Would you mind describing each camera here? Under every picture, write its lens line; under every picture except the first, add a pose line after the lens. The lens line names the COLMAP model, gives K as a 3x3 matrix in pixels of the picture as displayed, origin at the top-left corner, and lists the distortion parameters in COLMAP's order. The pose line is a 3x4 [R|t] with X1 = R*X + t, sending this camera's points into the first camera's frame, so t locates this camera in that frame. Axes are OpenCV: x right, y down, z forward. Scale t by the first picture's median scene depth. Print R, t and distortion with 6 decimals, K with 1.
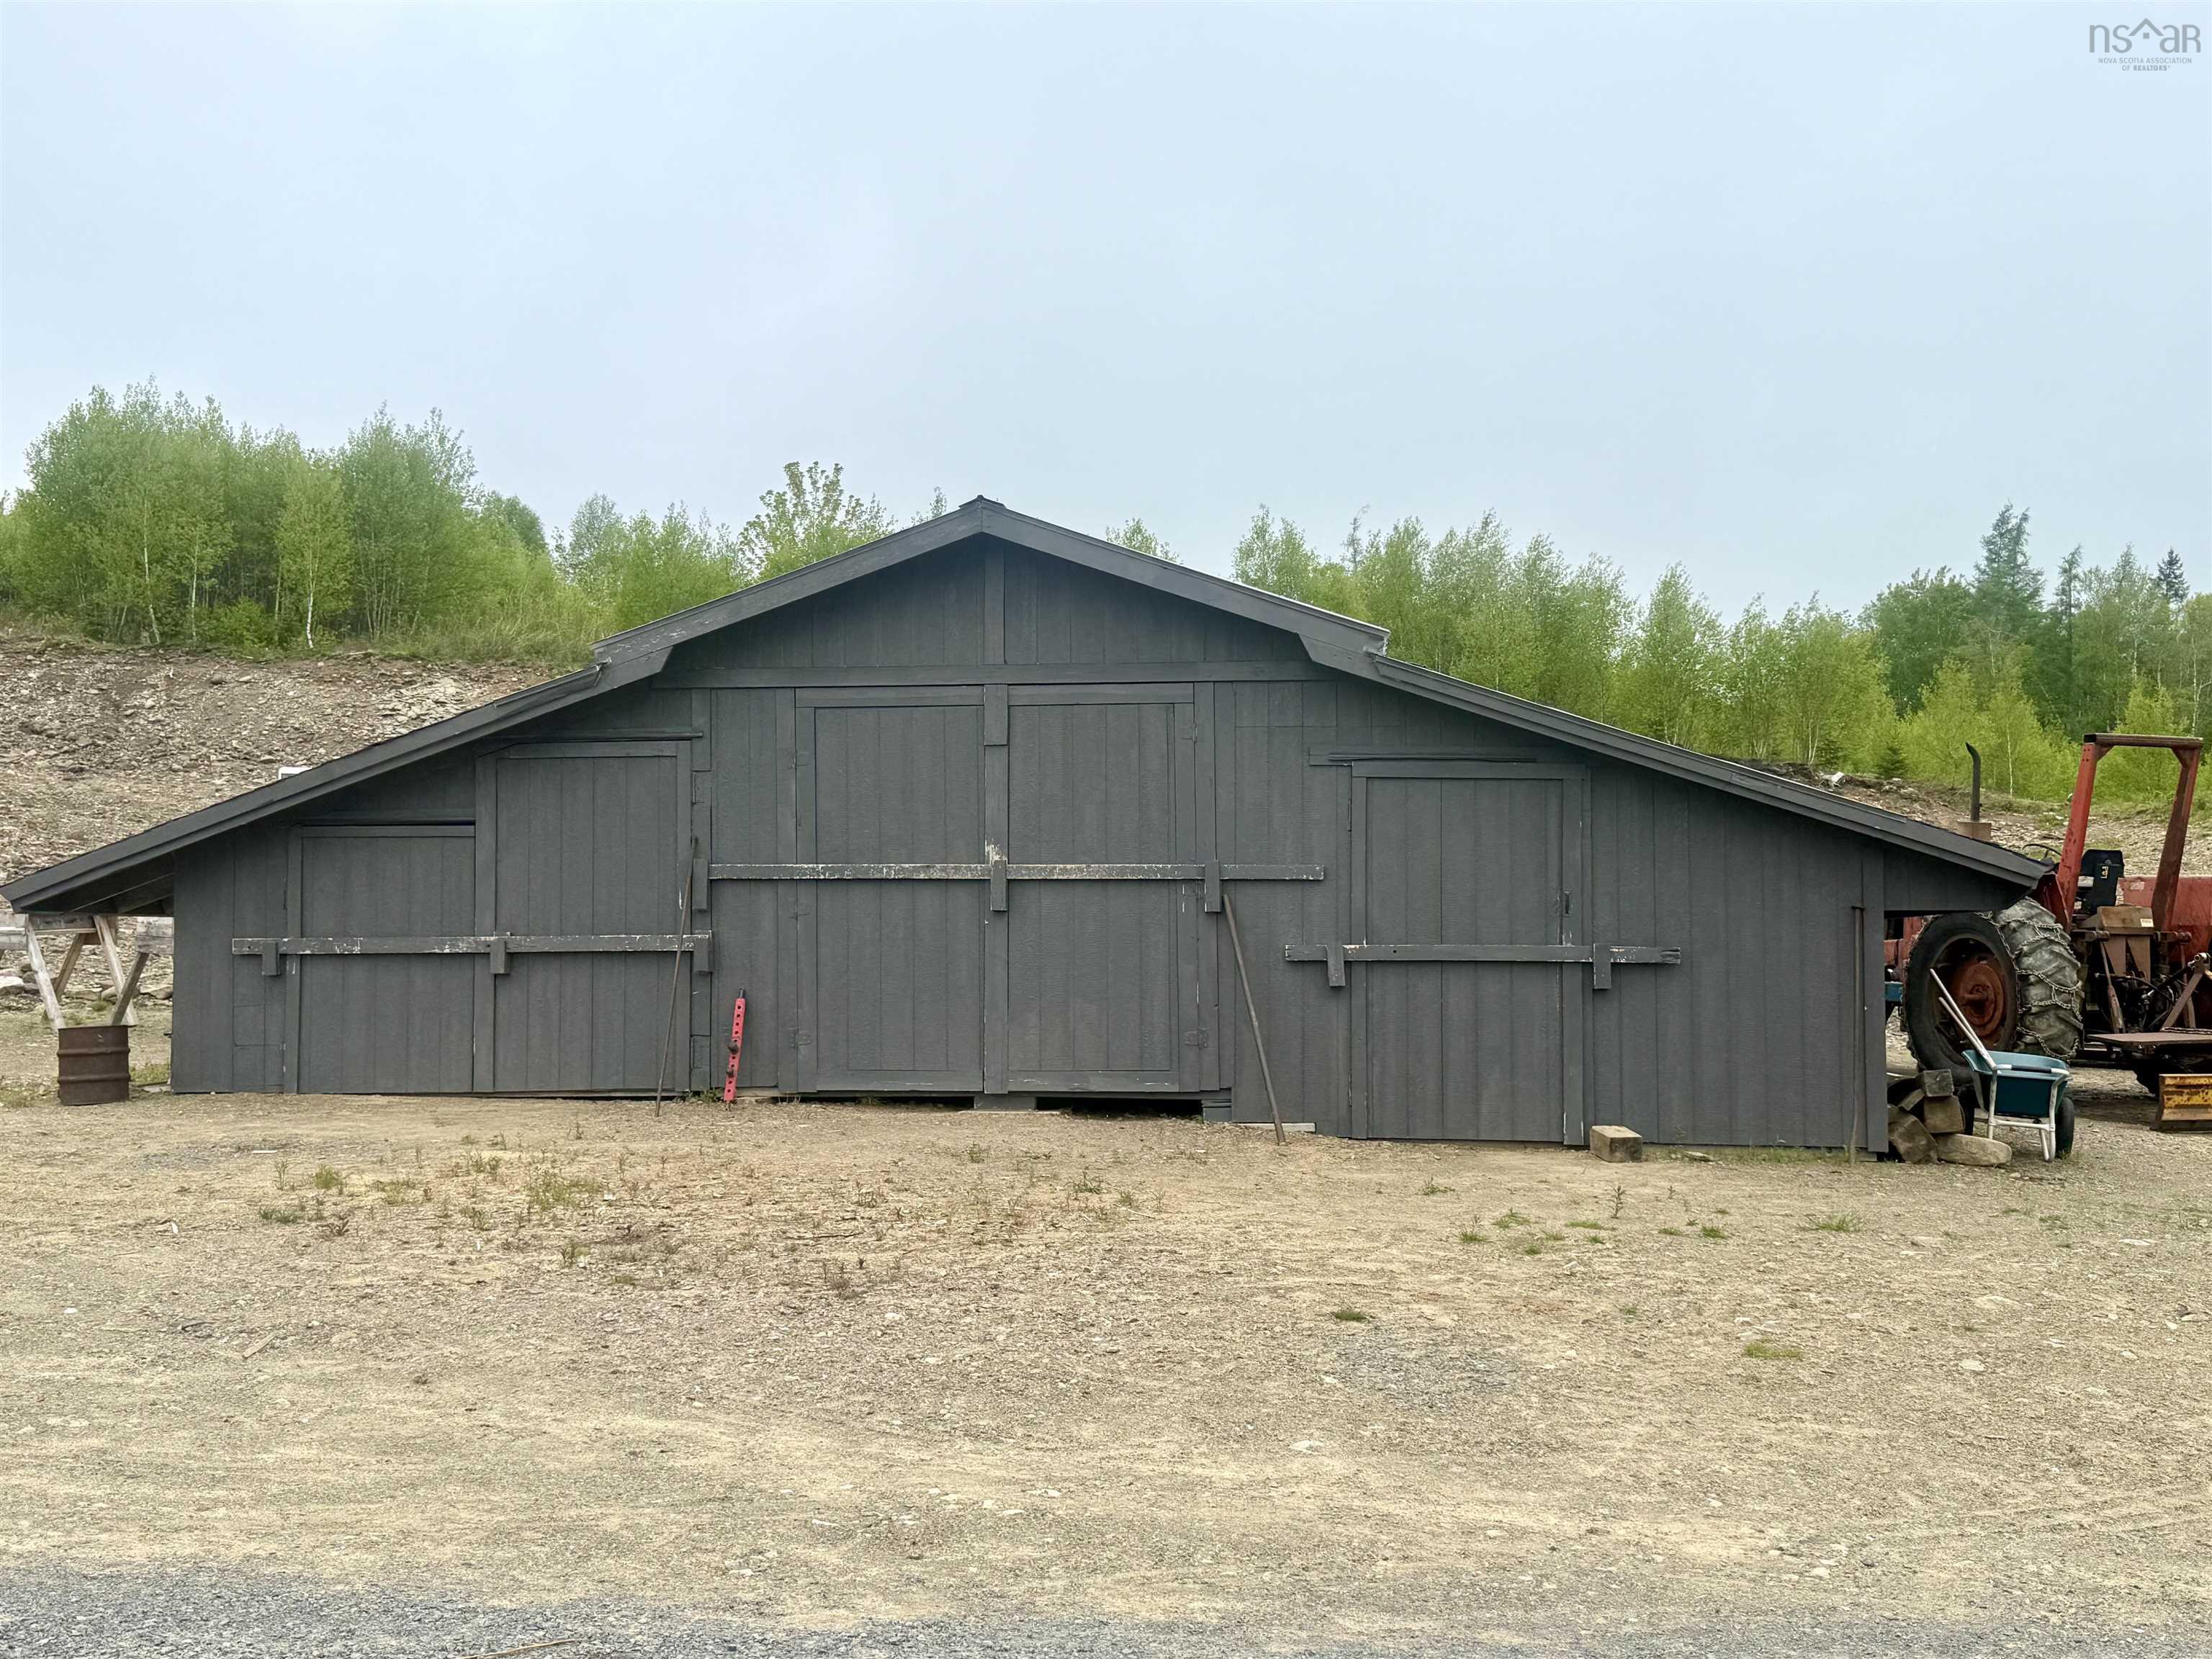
lens RADIAL K [[2216.6, 0, 1106.0], [0, 2216.6, 829.5], [0, 0, 1]] dist [0.133026, -0.016220]
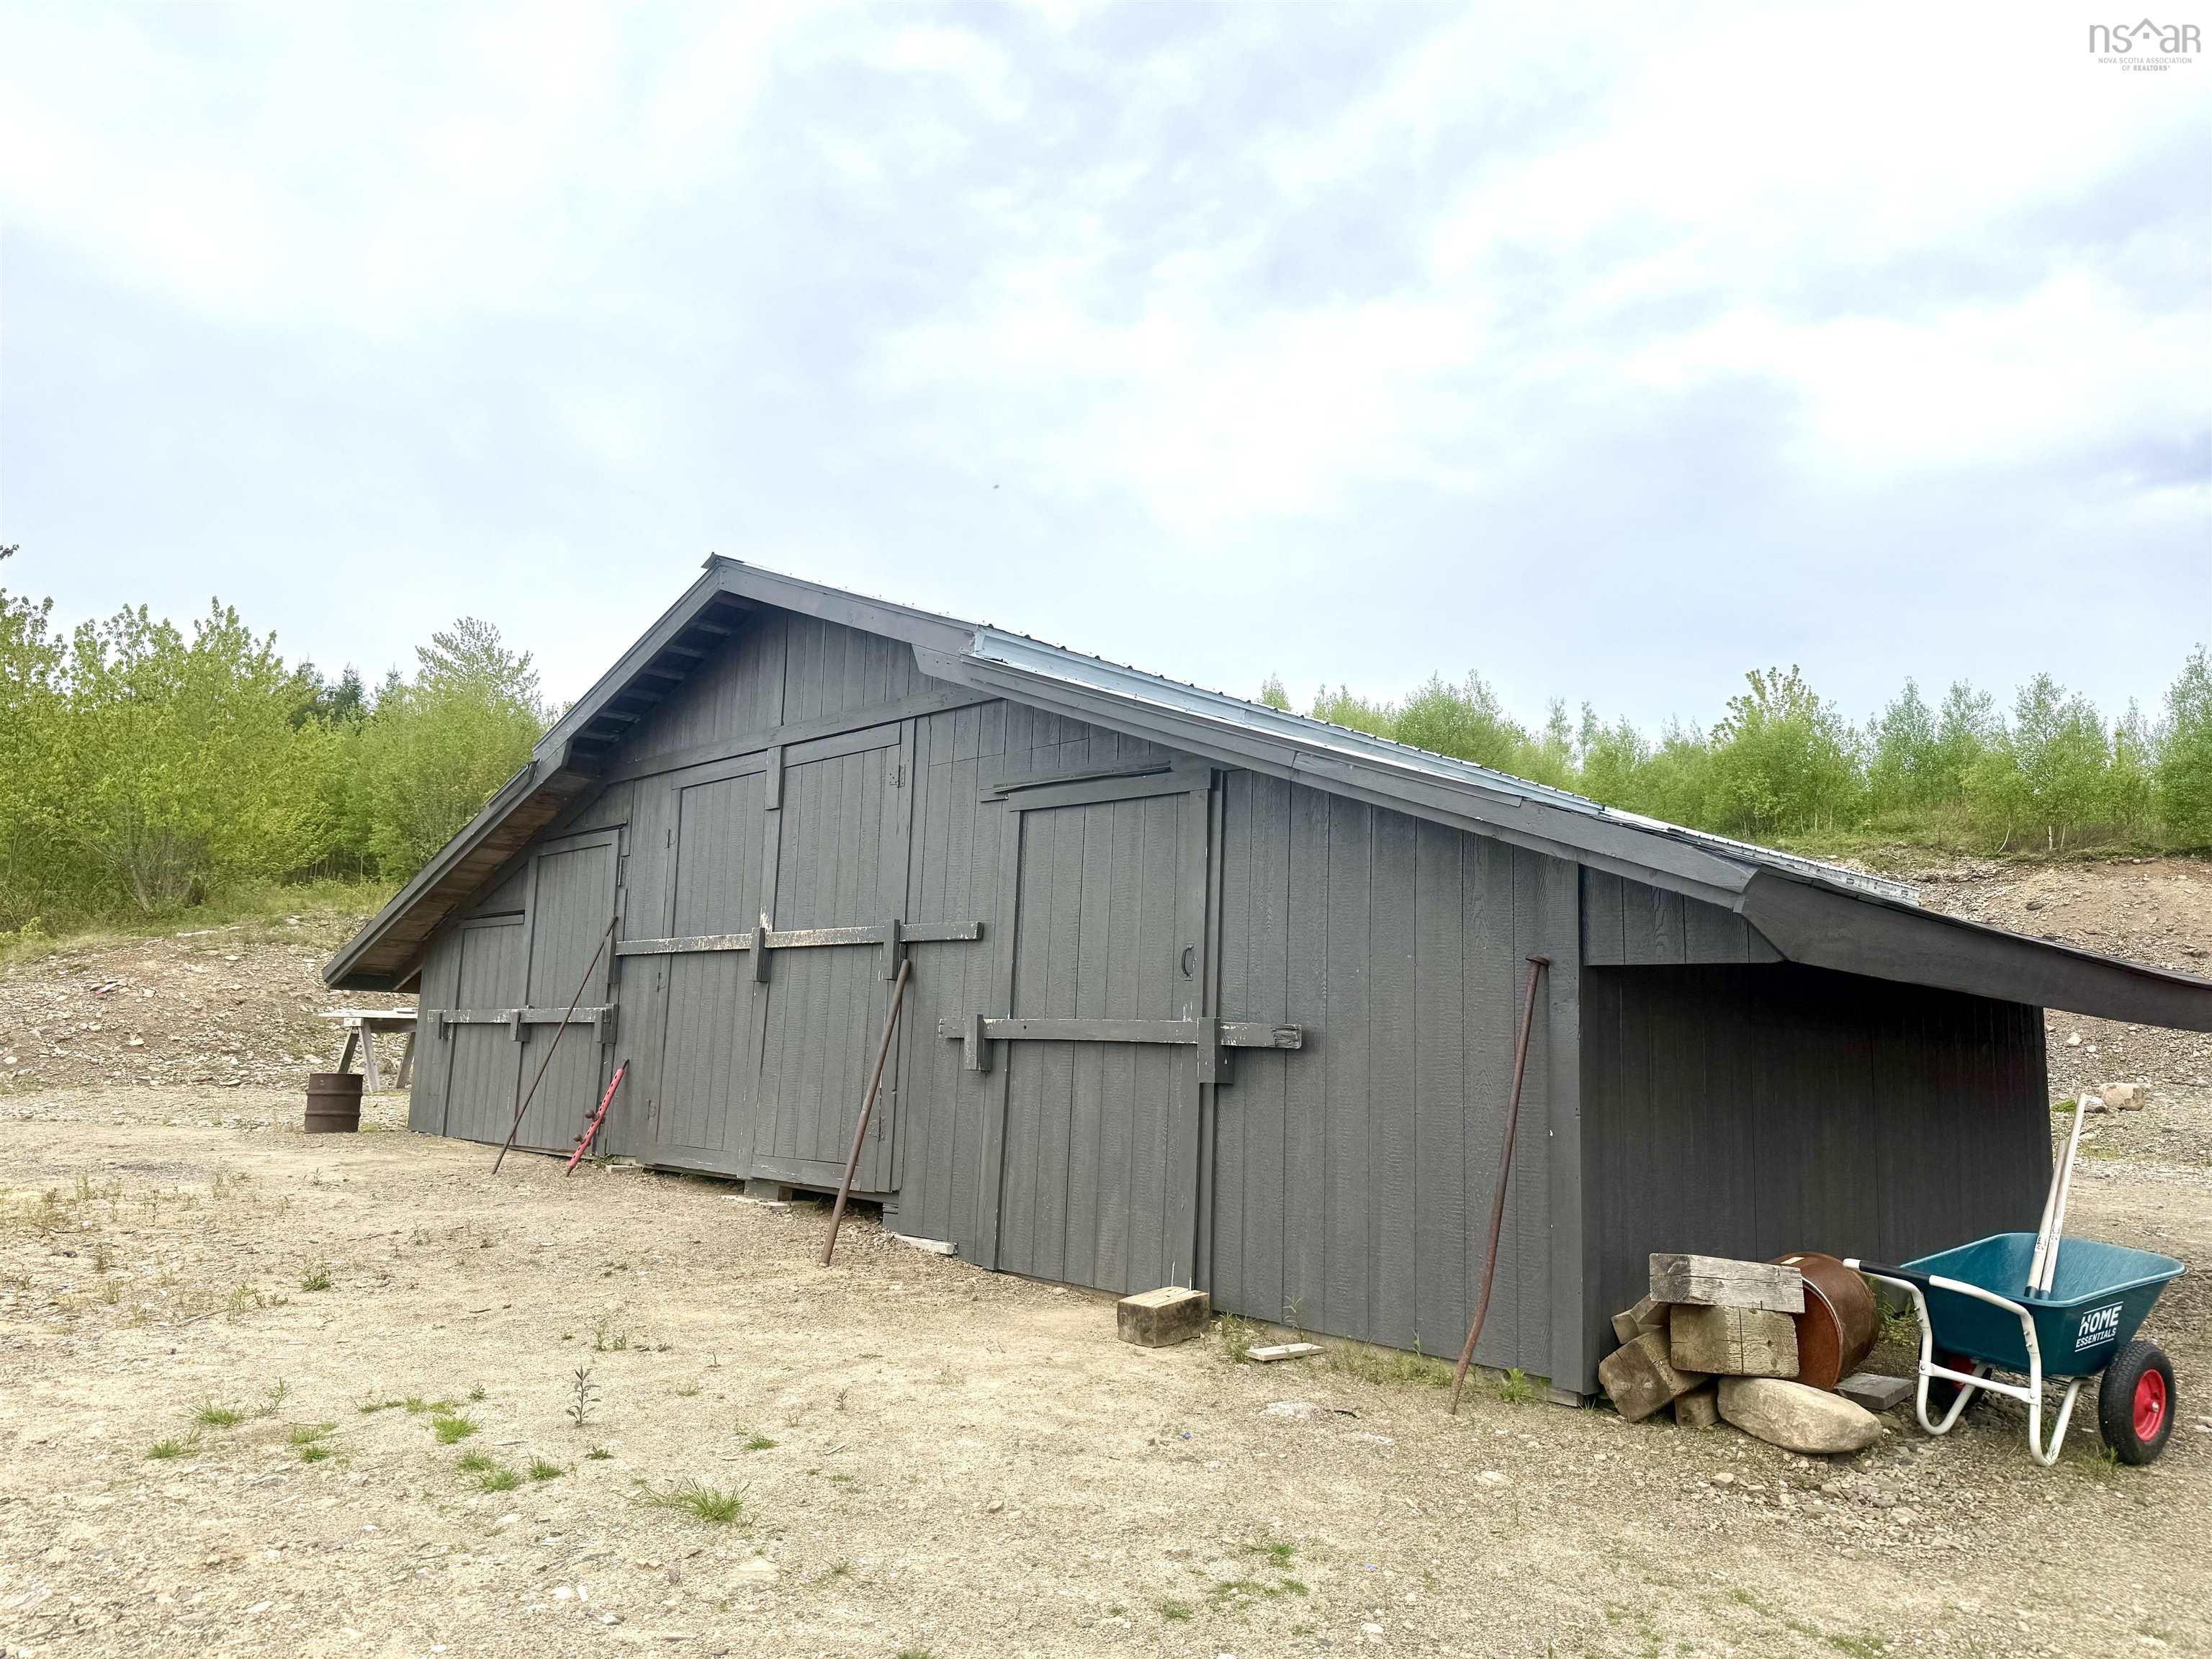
lens RADIAL K [[1521.9, 0, 1106.0], [0, 1521.9, 829.5], [0, 0, 1]] dist [0.056546, -0.000145]
pose [[0.772434, -0.069024, -0.631333, 0.486215], [0.002641, 0.994417, -0.105489, 0.041513], [0.635090, 0.079815, 0.768303, 0.591290]]
